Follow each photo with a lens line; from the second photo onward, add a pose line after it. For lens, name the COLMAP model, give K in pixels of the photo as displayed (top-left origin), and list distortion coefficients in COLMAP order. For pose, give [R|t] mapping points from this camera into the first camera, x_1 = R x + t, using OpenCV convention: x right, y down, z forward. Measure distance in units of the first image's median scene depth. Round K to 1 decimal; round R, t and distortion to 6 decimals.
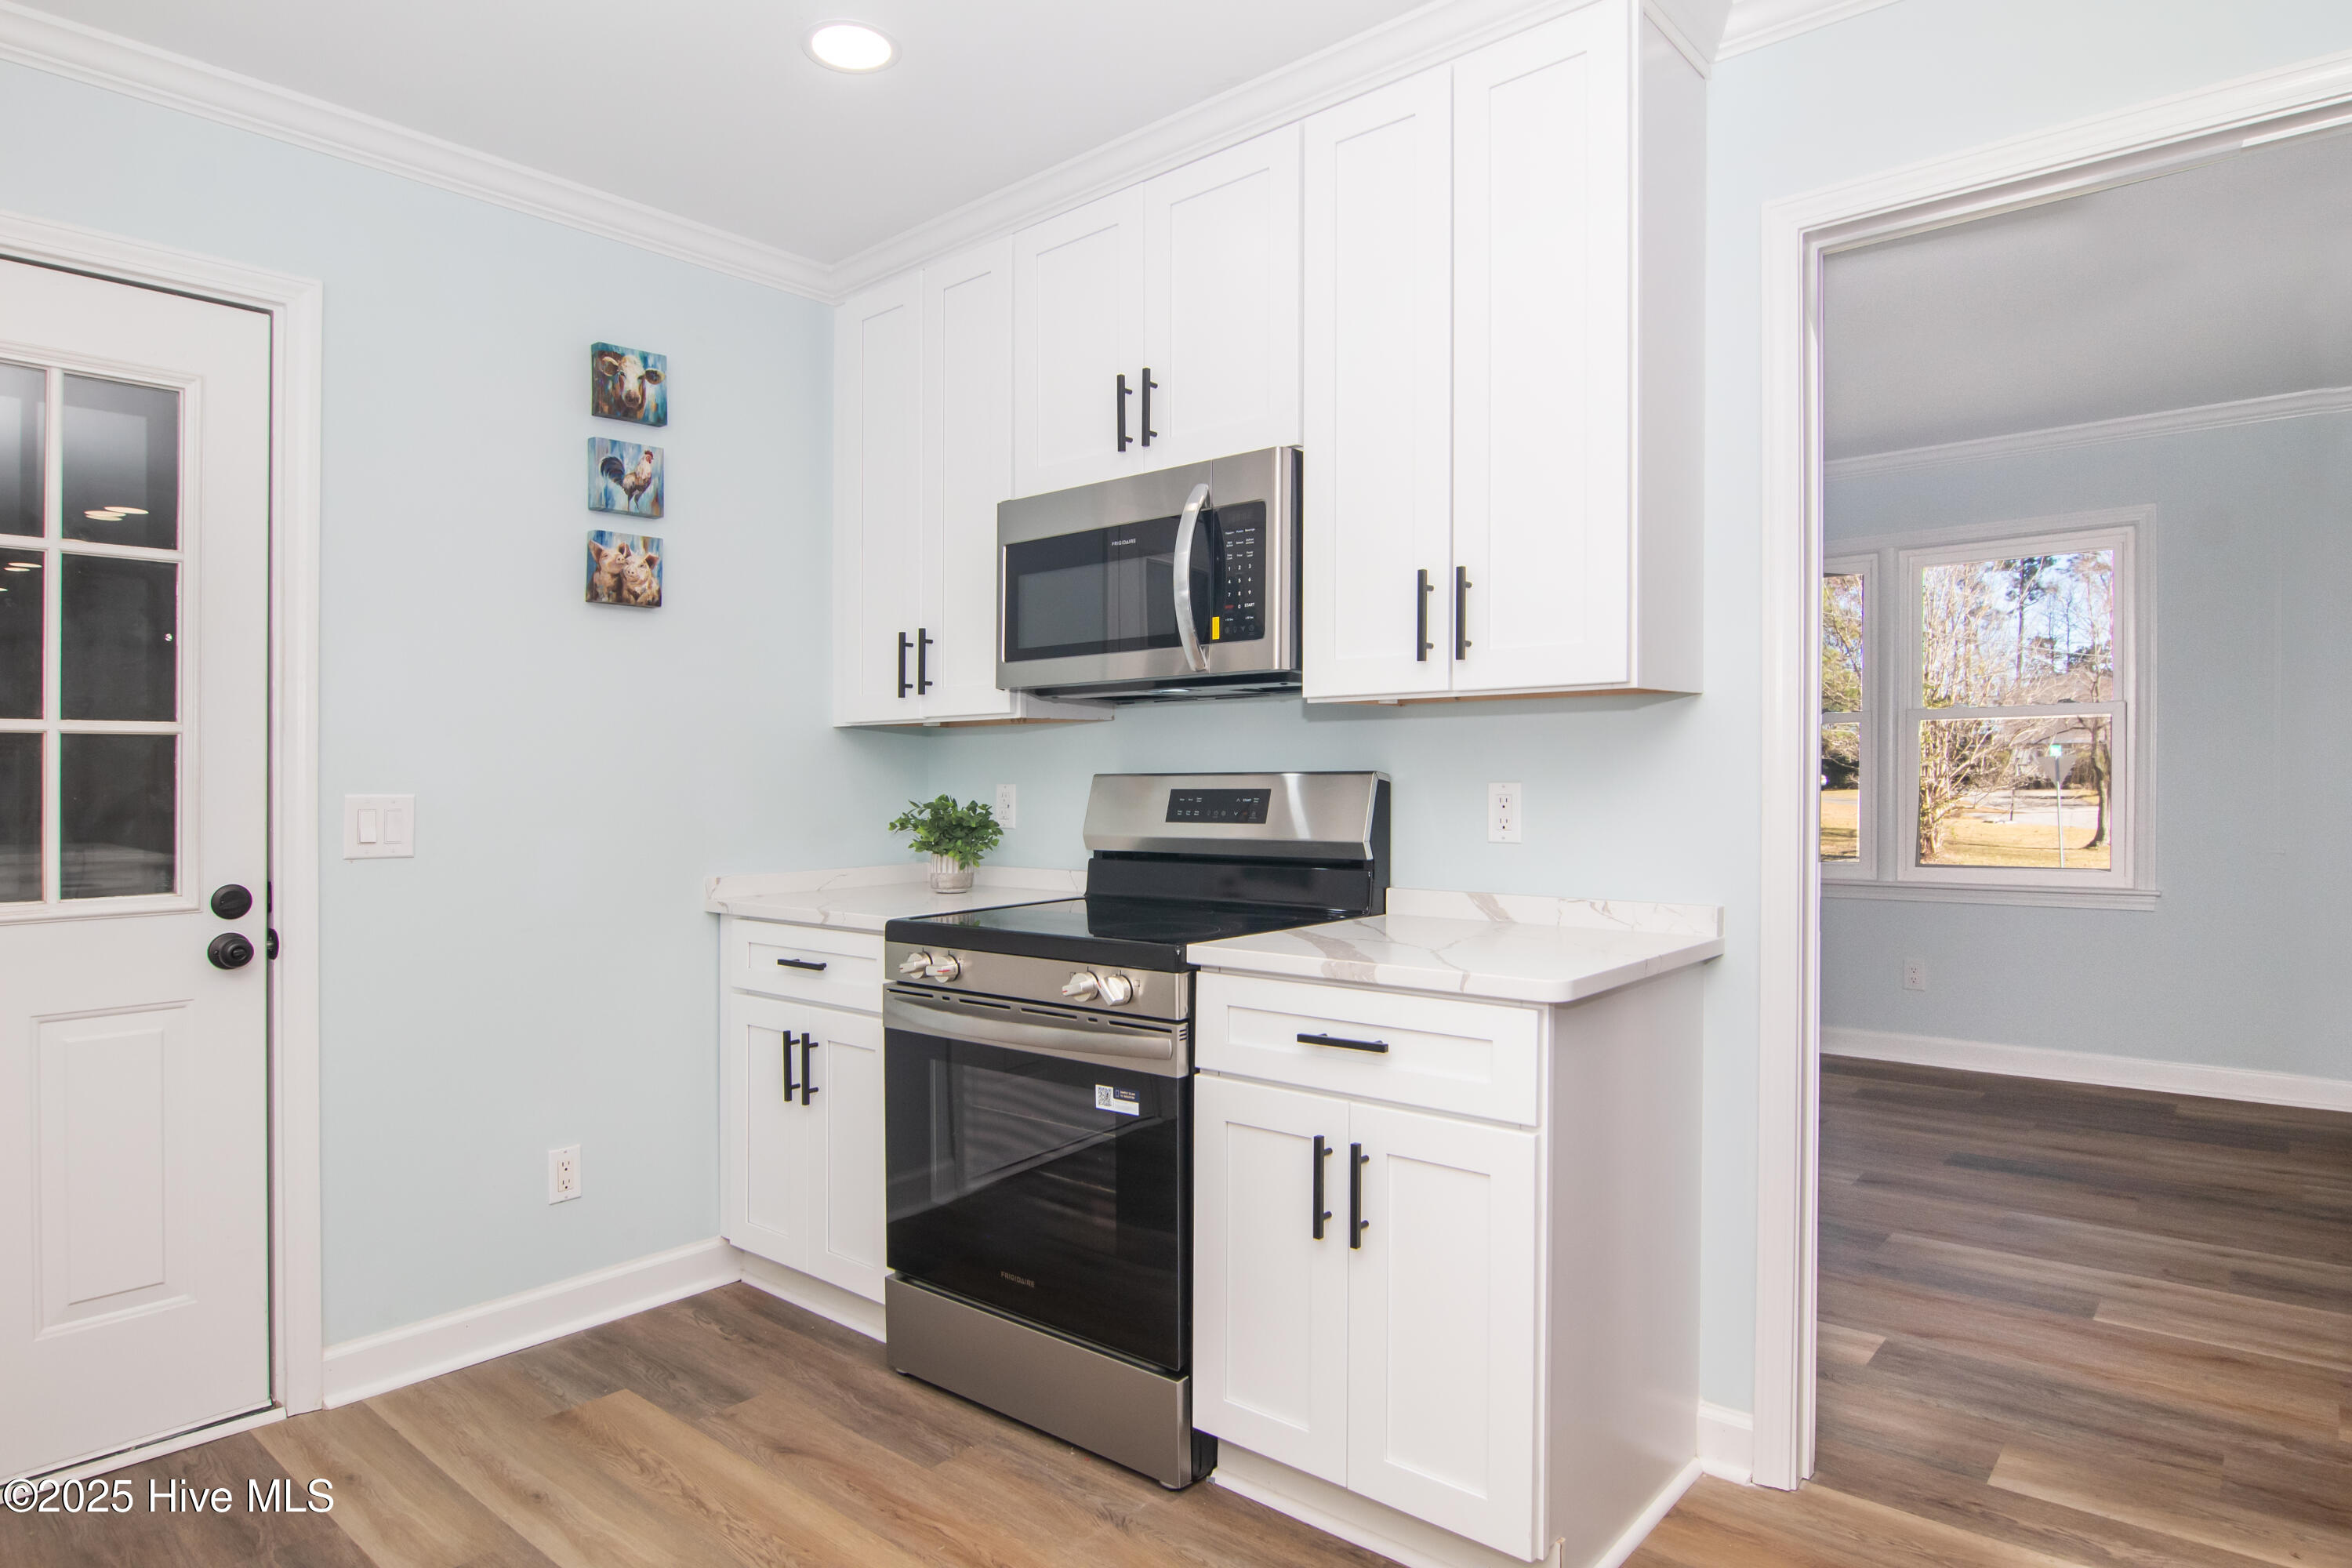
lens RADIAL K [[1335.1, 0, 1186.6], [0, 1335.1, 791.8], [0, 0, 1]] dist [-0.005622, -0.009780]
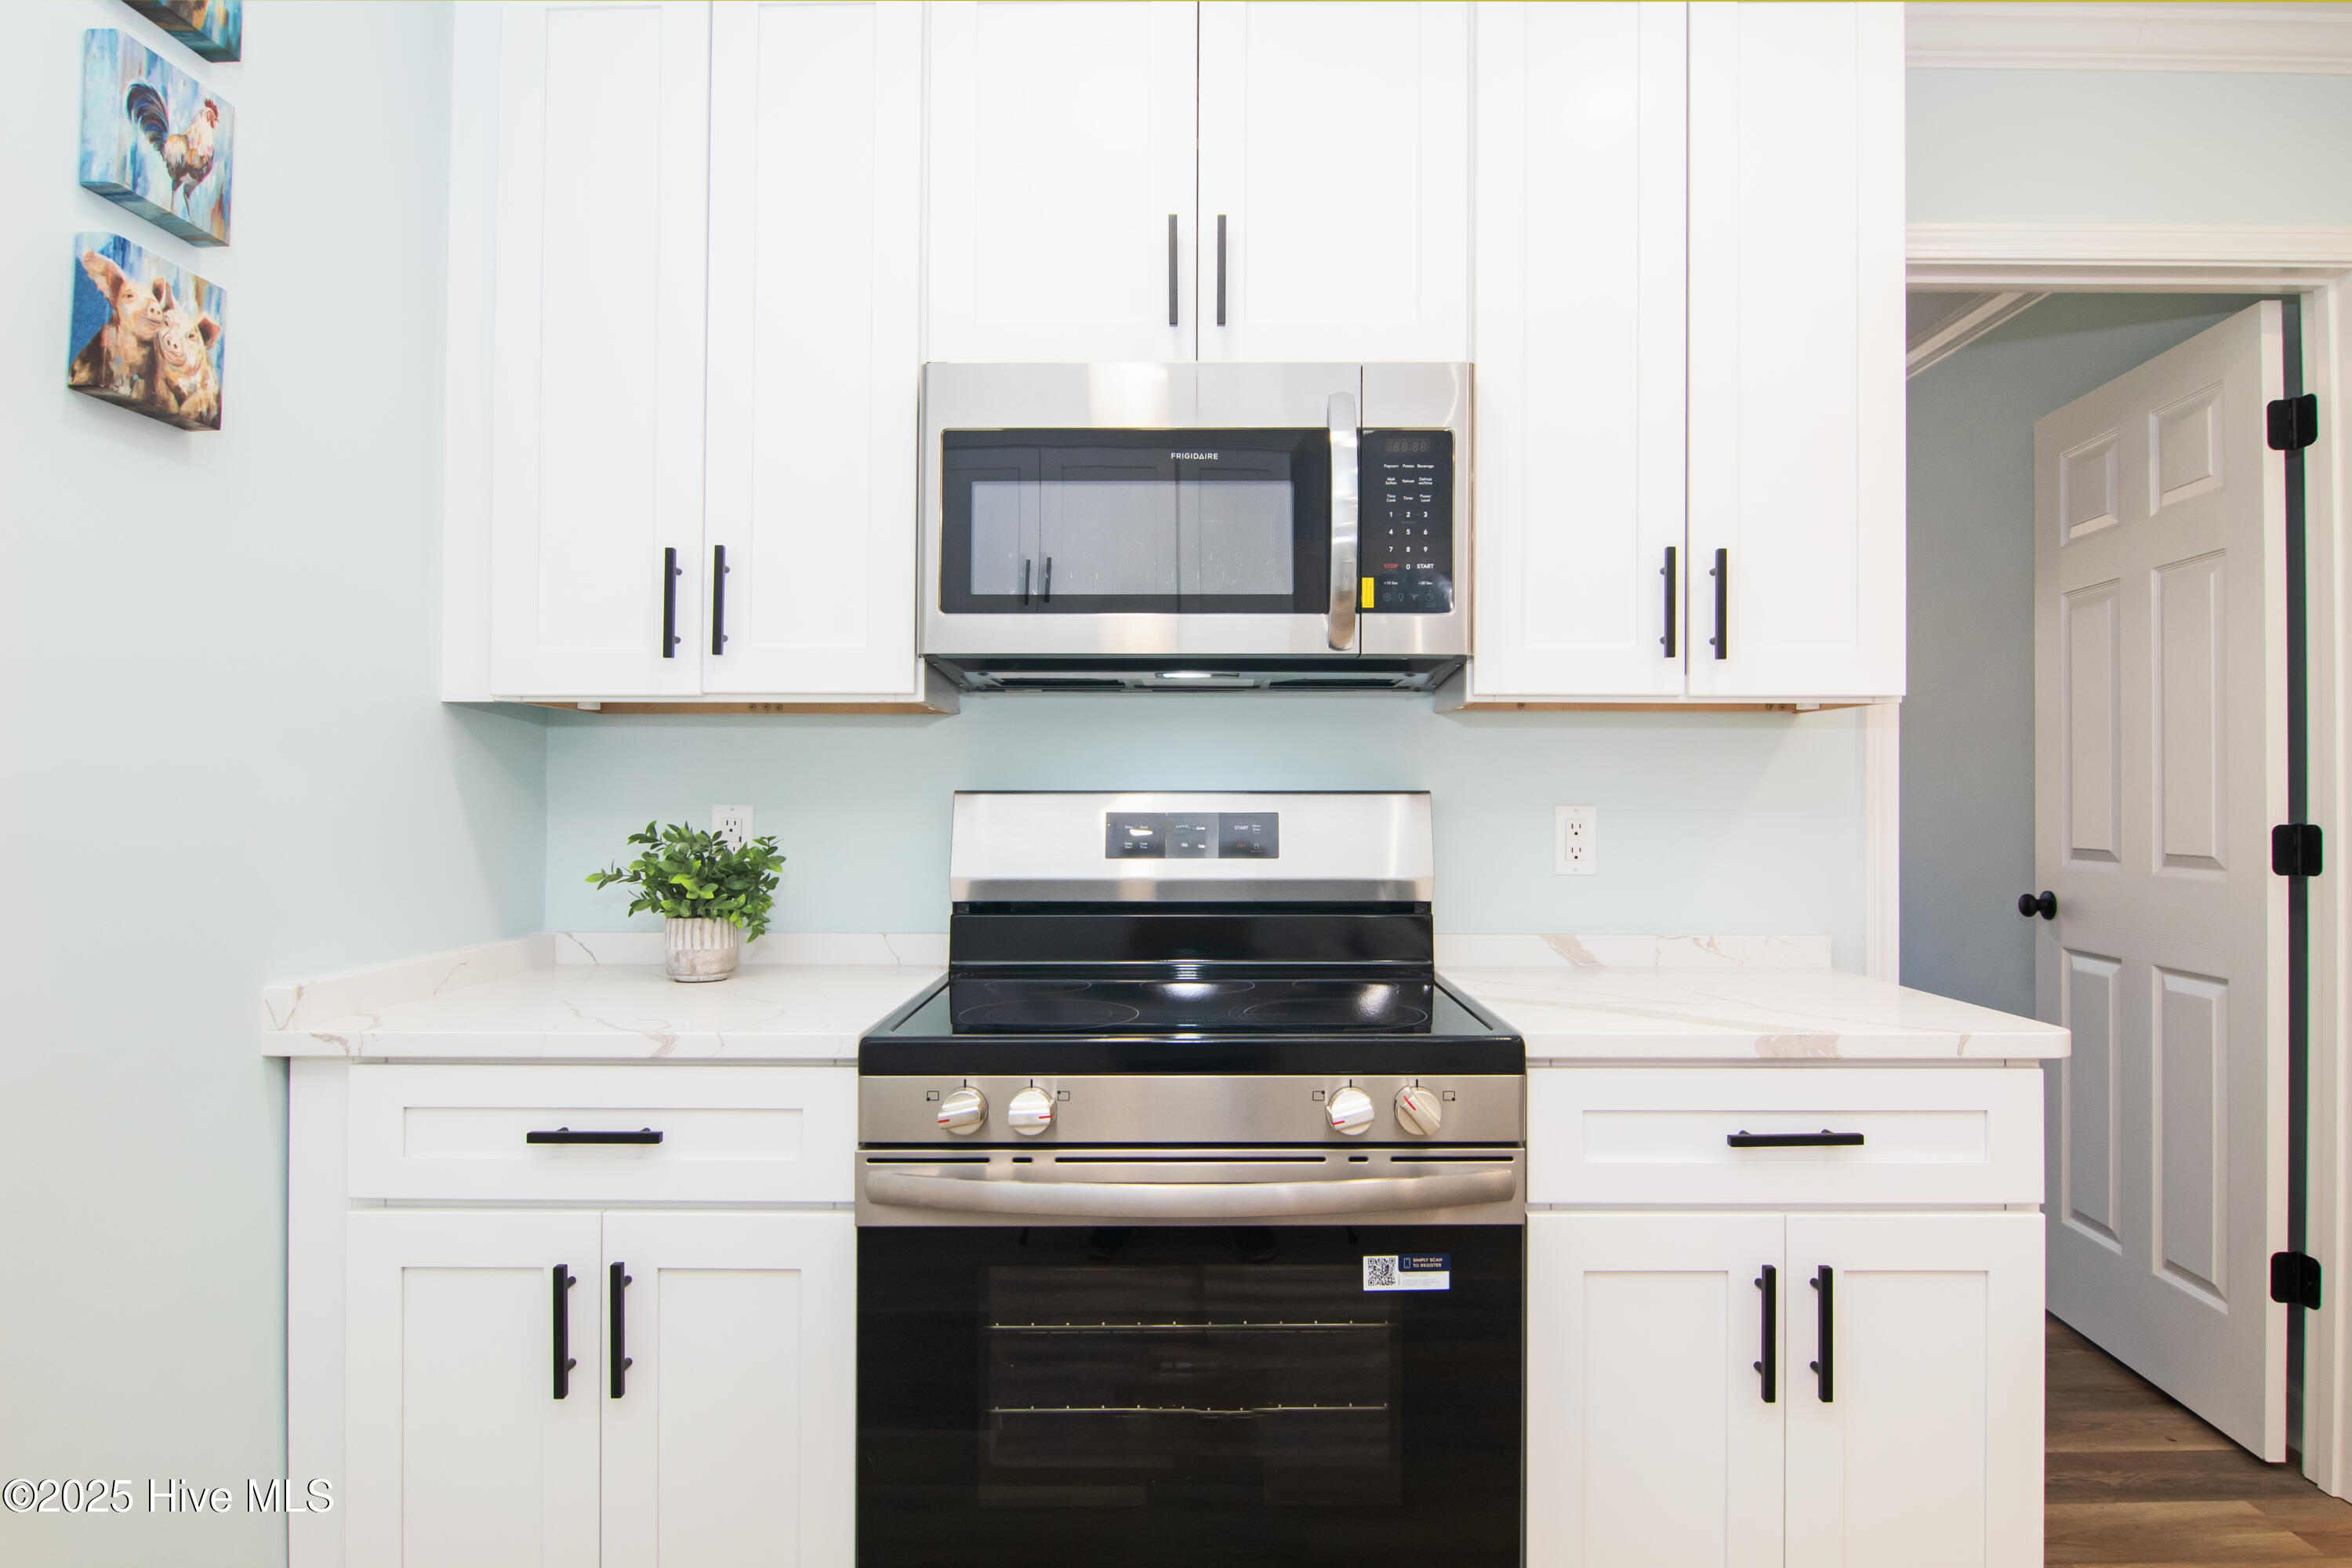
lens RADIAL K [[1417.6, 0, 1189.1], [0, 1417.6, 769.8], [0, 0, 1]] dist [0.002867, 0.003358]
pose [[0.765546, 0.021138, 0.643033, -0.466667], [-0.000752, 0.999489, -0.031960, -0.000281], [-0.643380, 0.023984, 0.765171, 0.398564]]
